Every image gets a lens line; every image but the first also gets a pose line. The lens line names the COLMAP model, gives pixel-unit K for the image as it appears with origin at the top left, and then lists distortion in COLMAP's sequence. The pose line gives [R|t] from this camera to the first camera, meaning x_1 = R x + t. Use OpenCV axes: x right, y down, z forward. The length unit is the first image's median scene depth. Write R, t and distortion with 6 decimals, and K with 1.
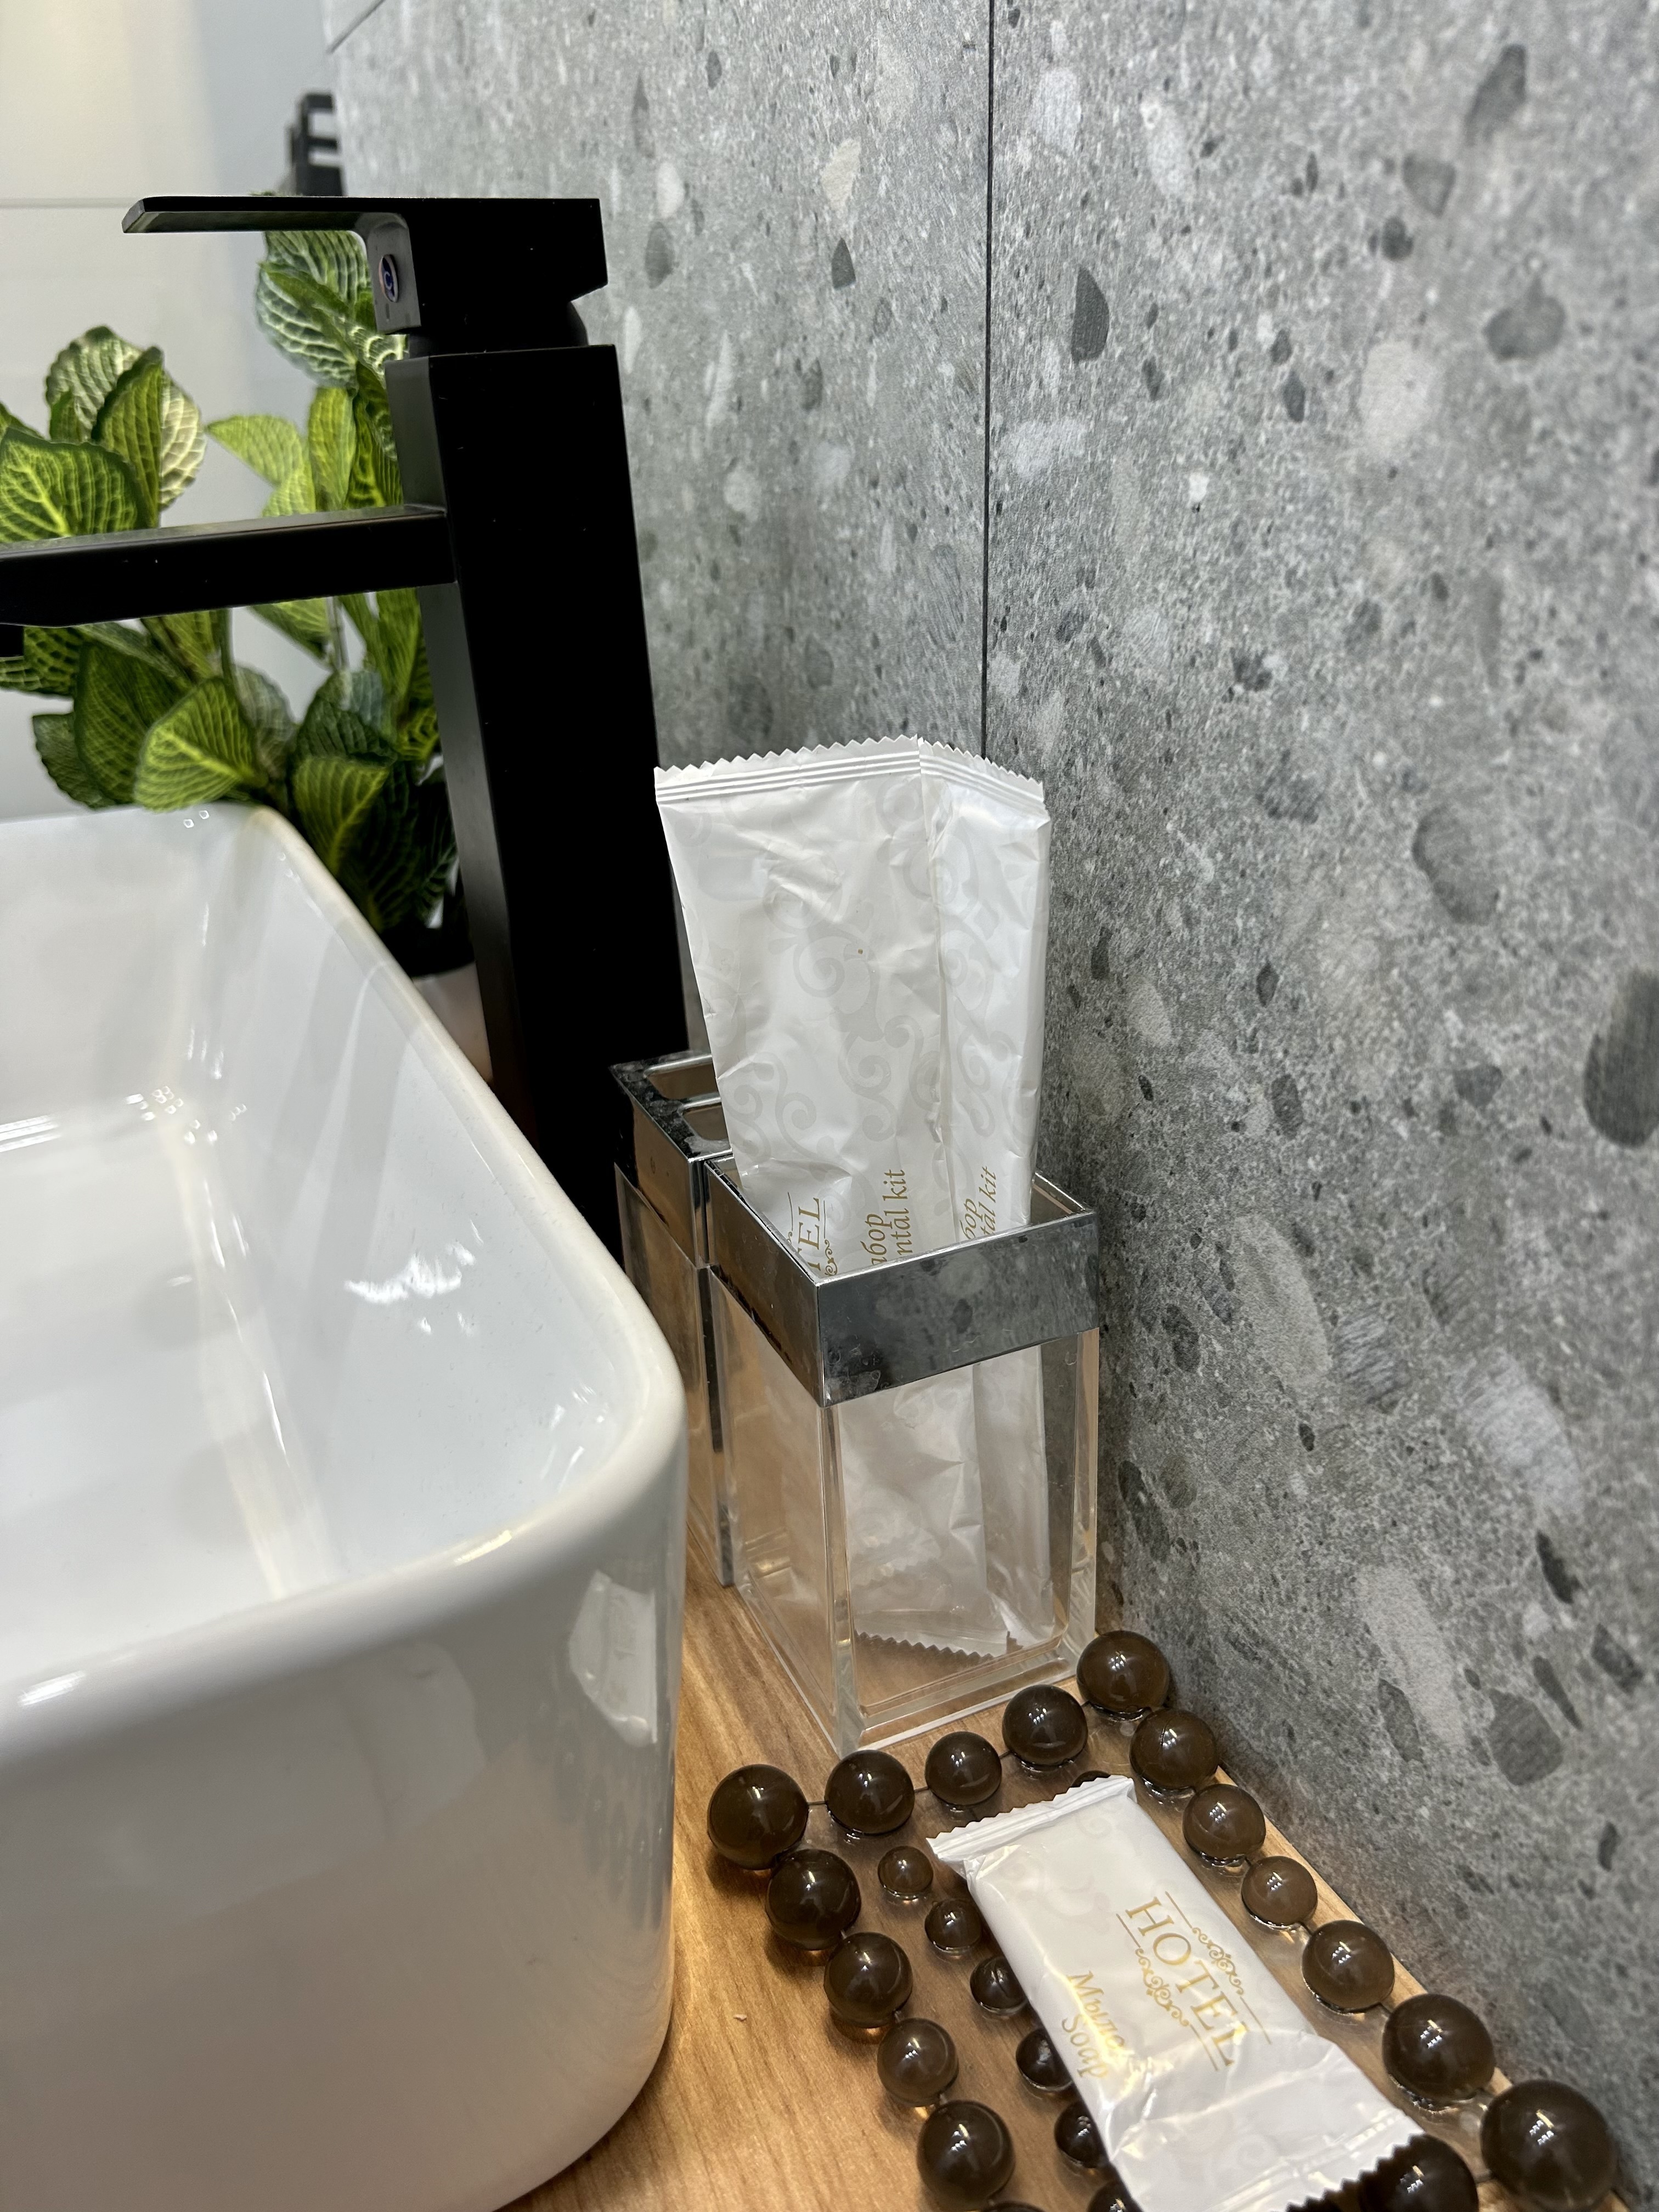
lens RADIAL K [[1678.5, 0, 830.8], [0, 1678.5, 1086.4], [0, 0, 1]] dist [0.042206, -0.047143]
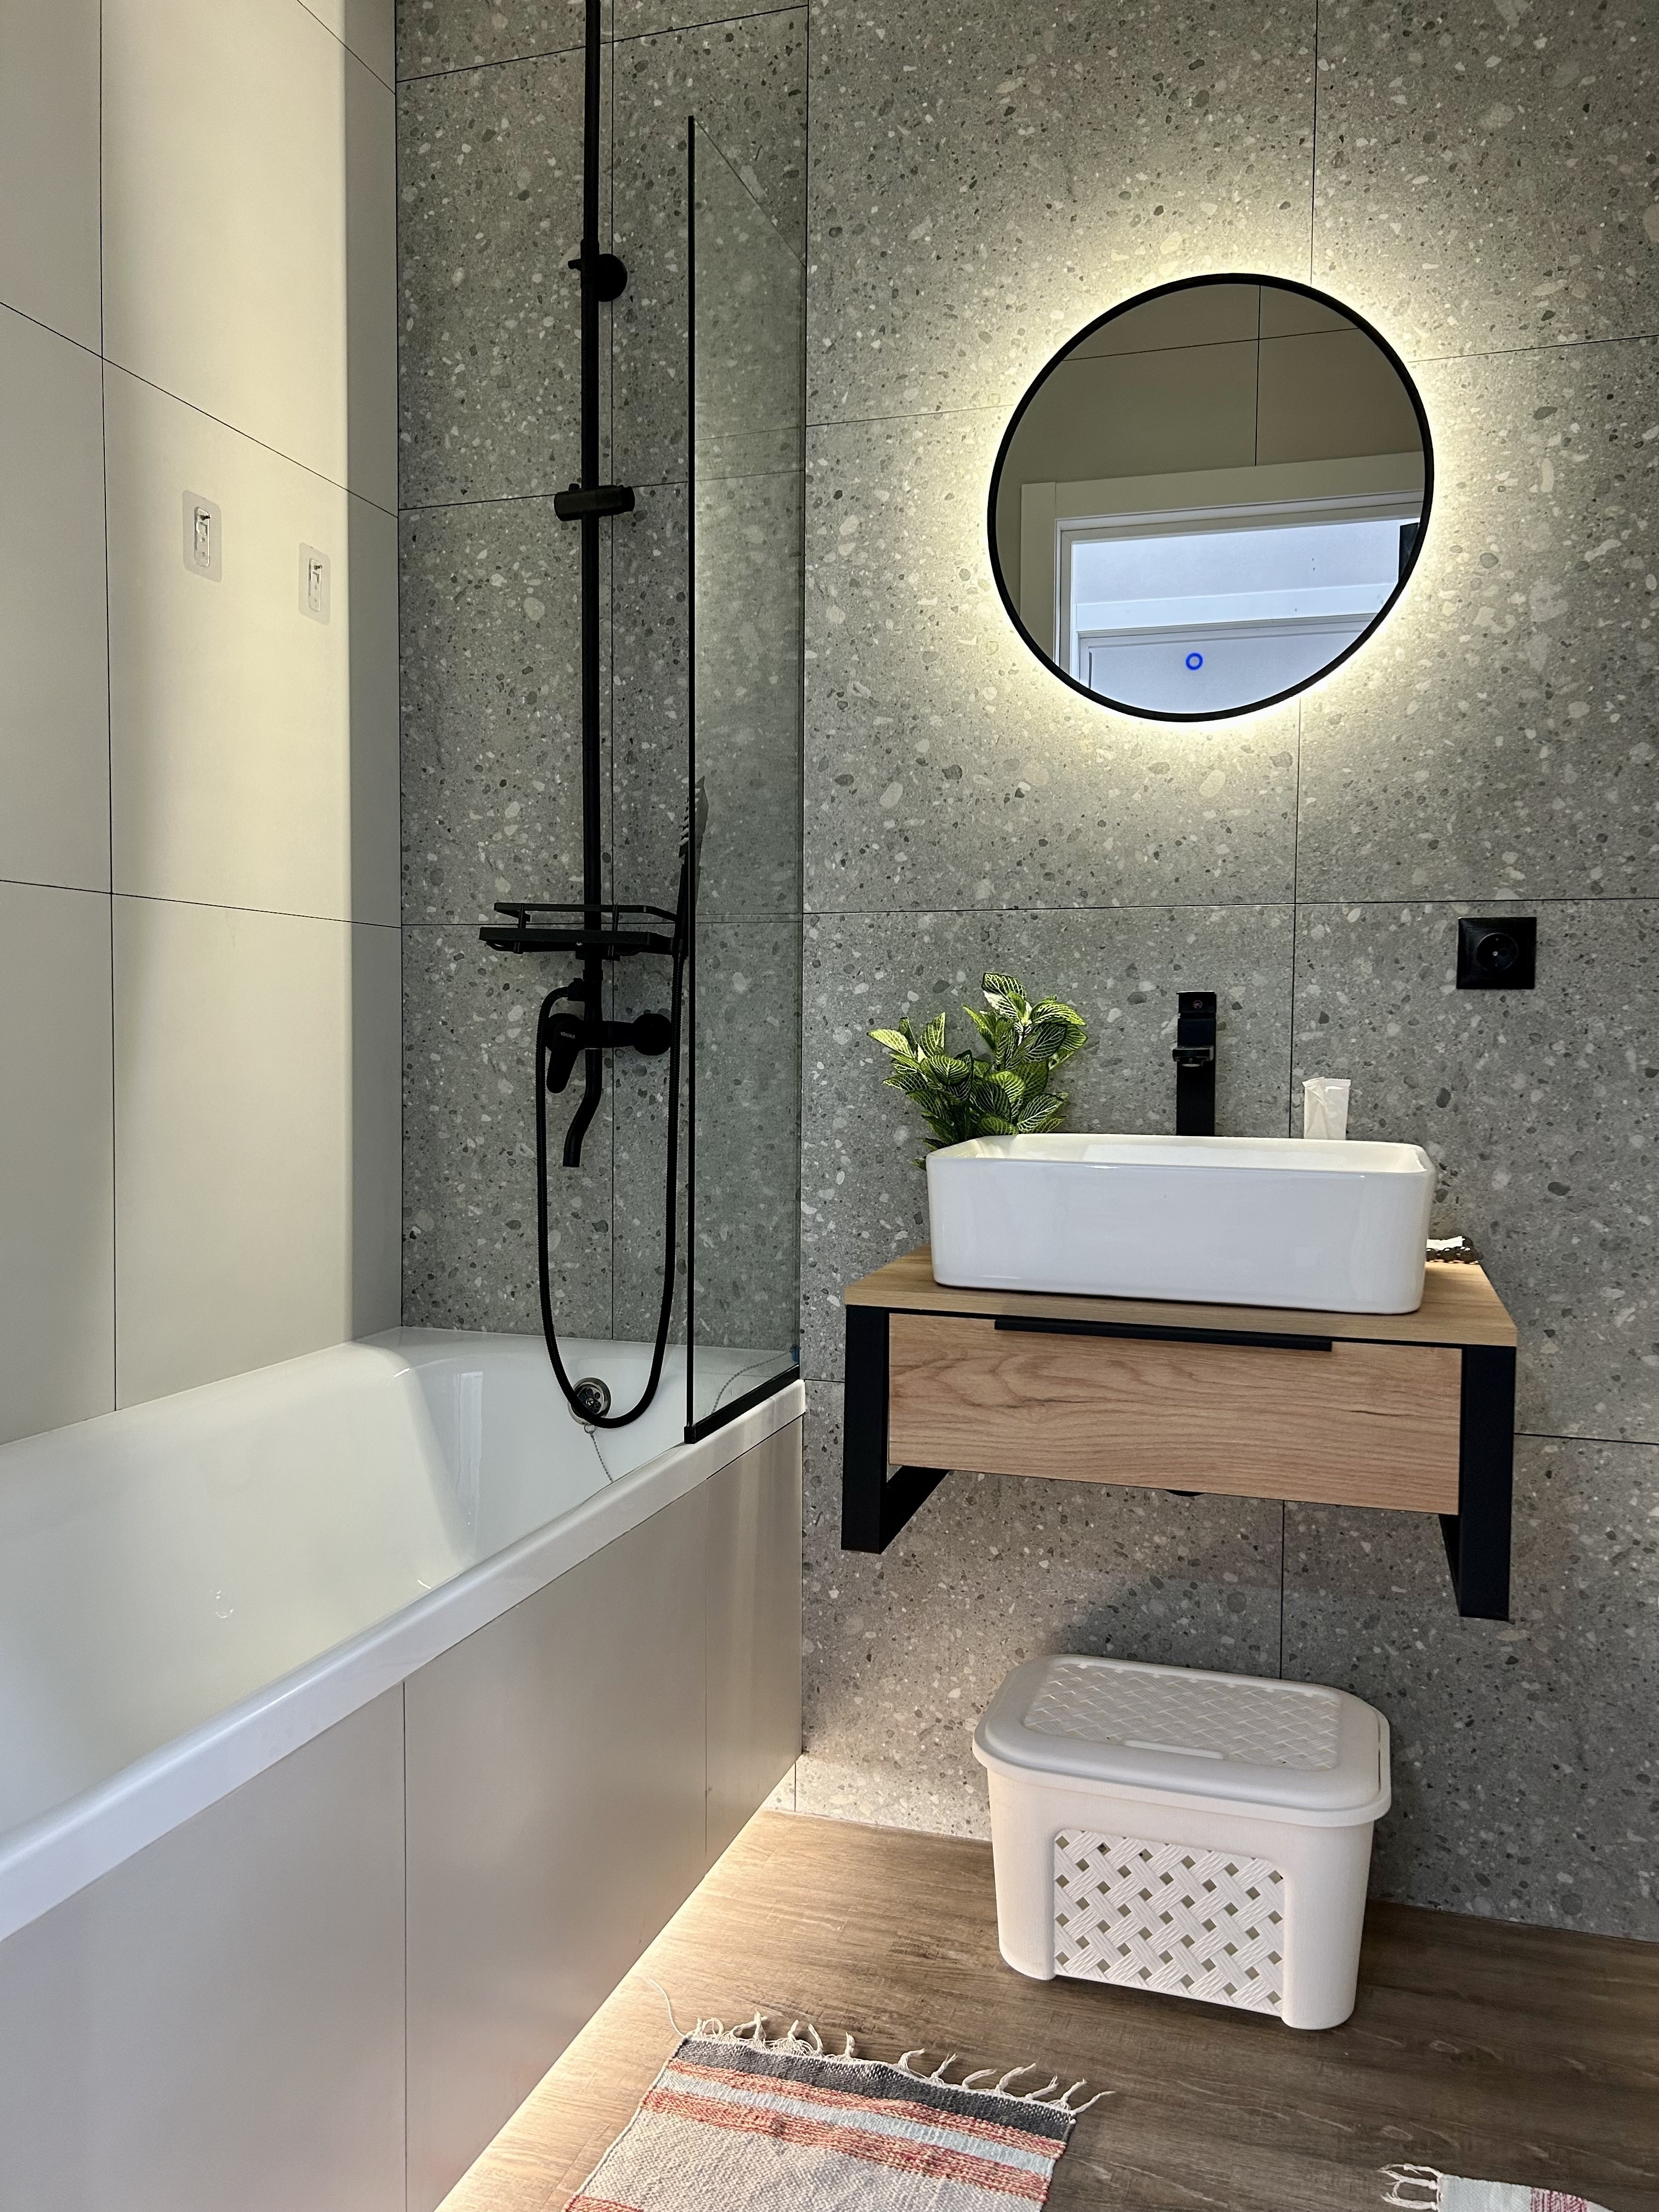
lens RADIAL K [[1637.9, 0, 825.8], [0, 1637.9, 1119.3], [0, 0, 1]] dist [0.062653, -0.072841]
pose [[0.667943, -0.006276, 0.744186, -6.376279], [0.265374, 0.936239, -0.230290, 0.960359], [-0.695291, 0.351308, 0.627019, -1.690220]]
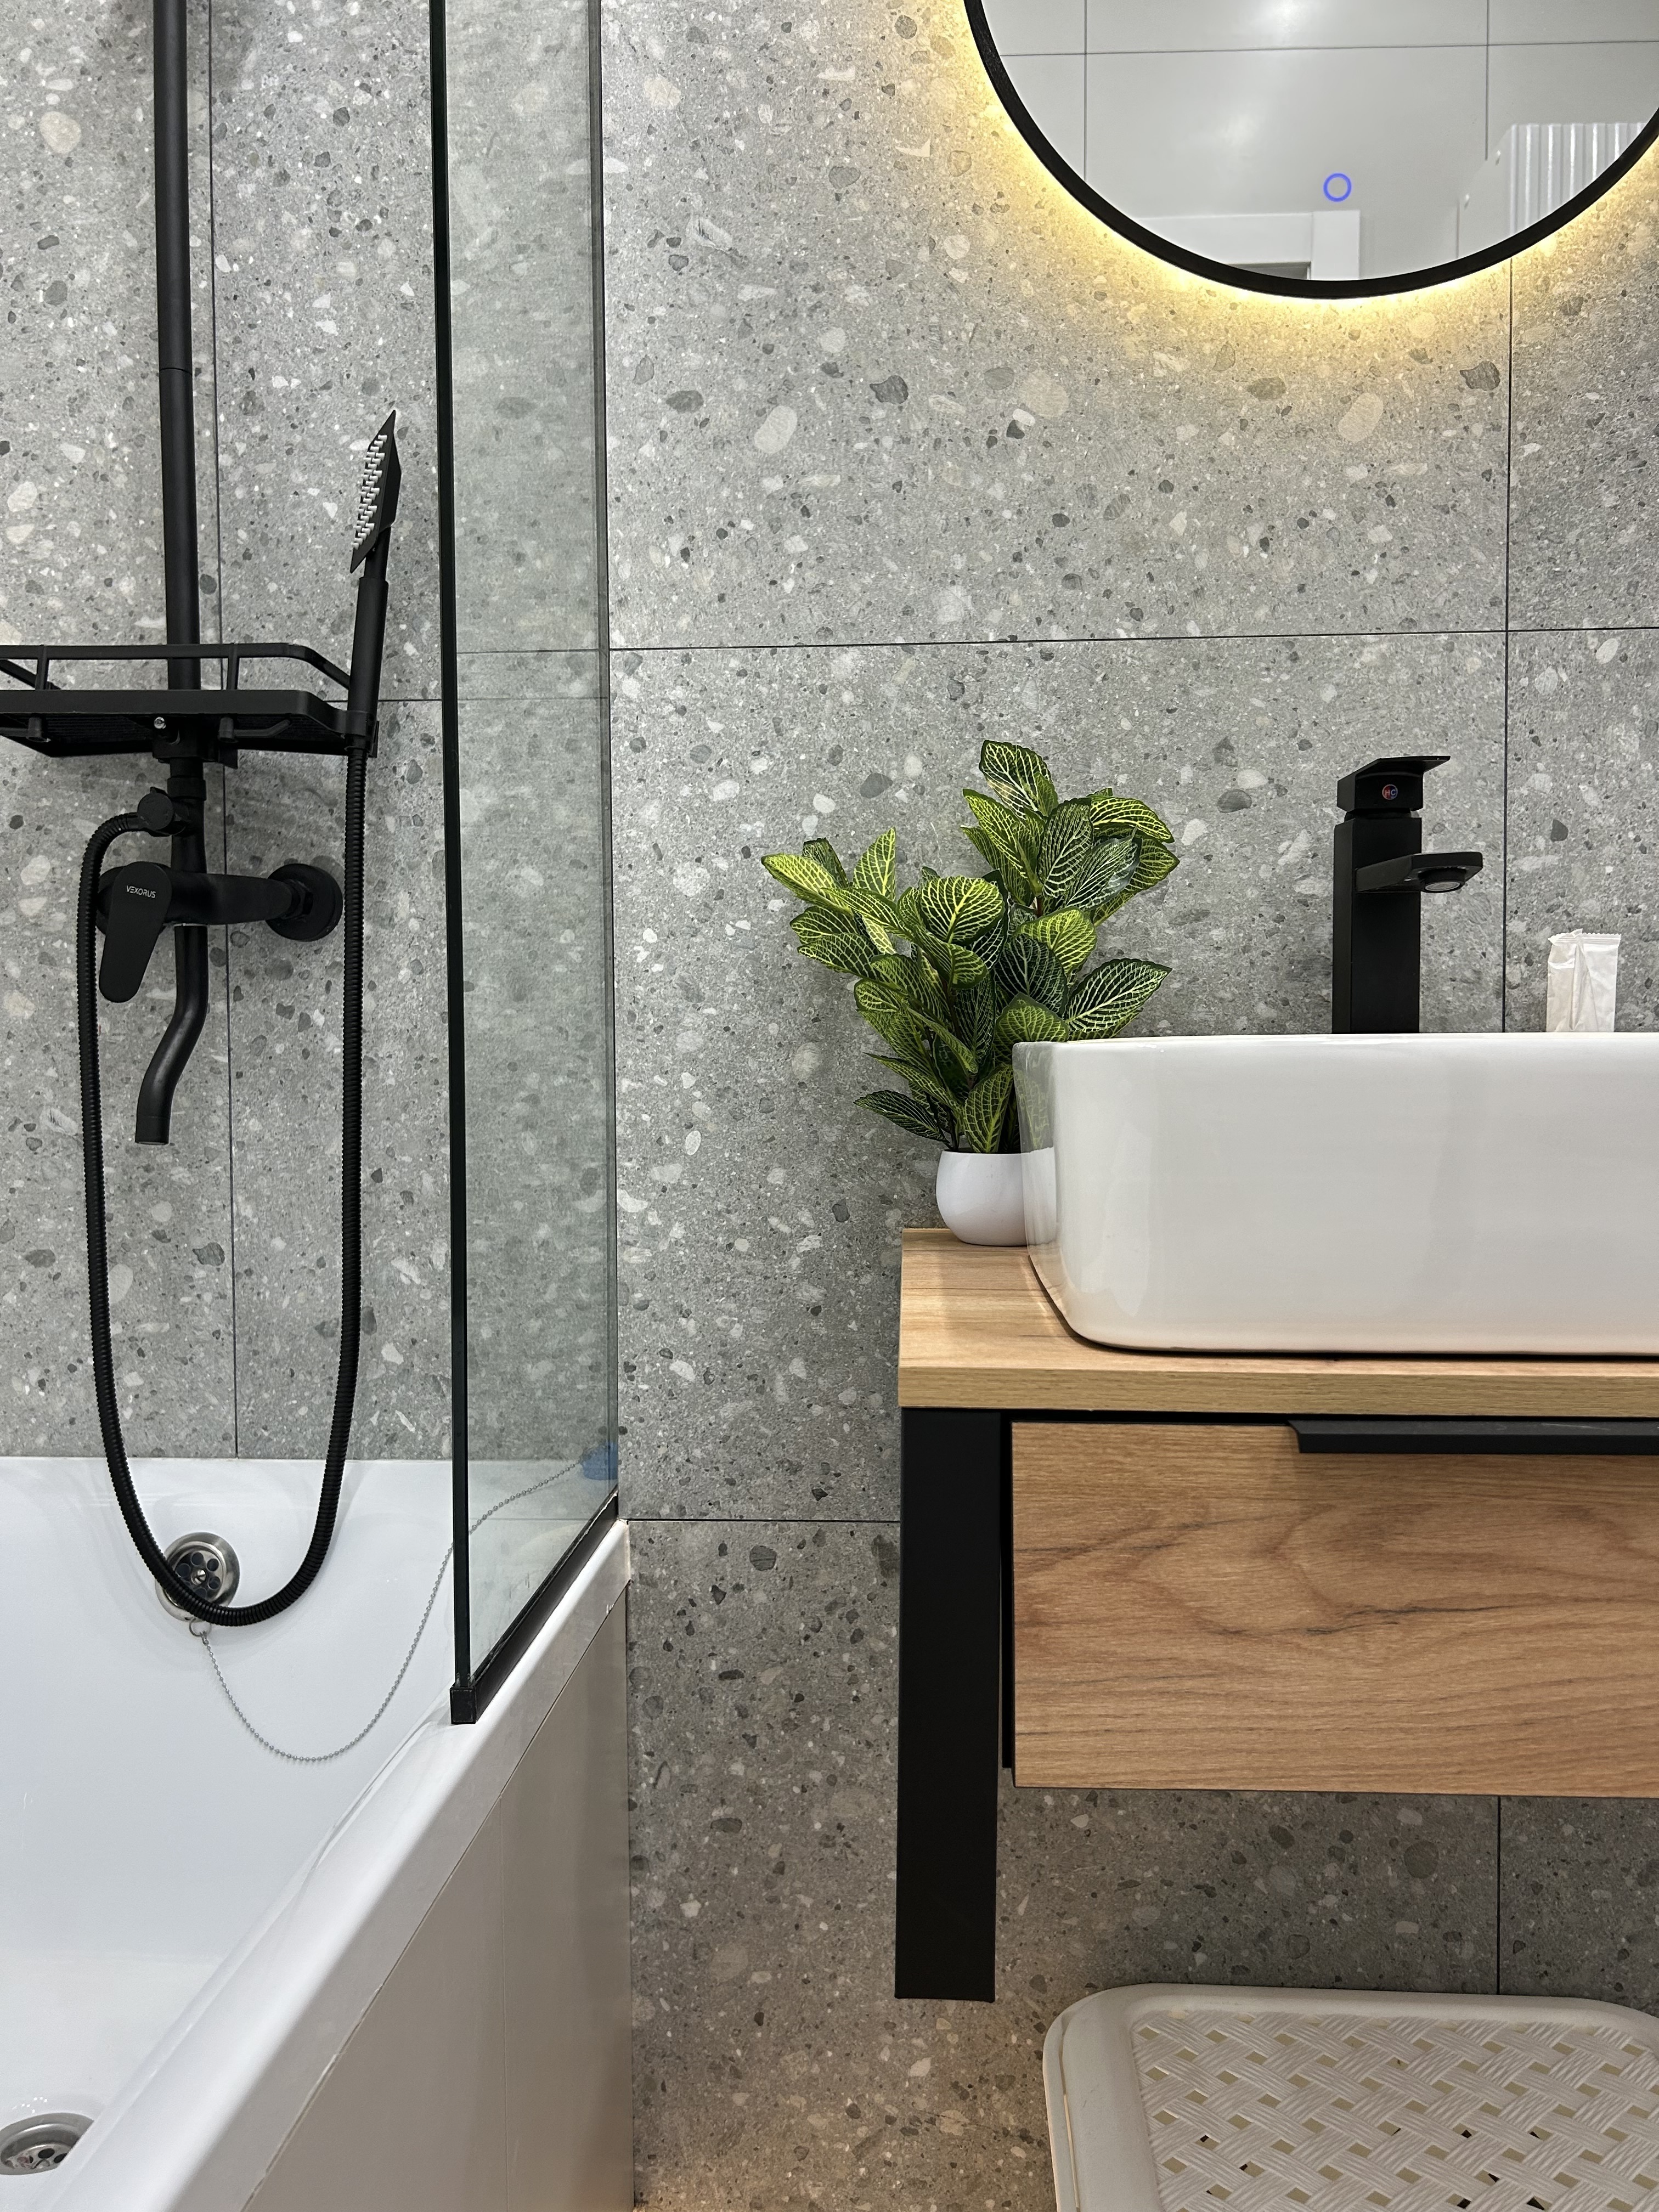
lens RADIAL K [[1684.1, 0, 829.5], [0, 1684.1, 1106.0], [0, 0, 1]] dist [0.013517, -0.002357]
pose [[0.468991, -0.007746, 0.883169, -4.252871], [0.337567, 0.925613, -0.171141, 0.241904], [-0.816147, 0.378392, 0.436719, 0.947062]]
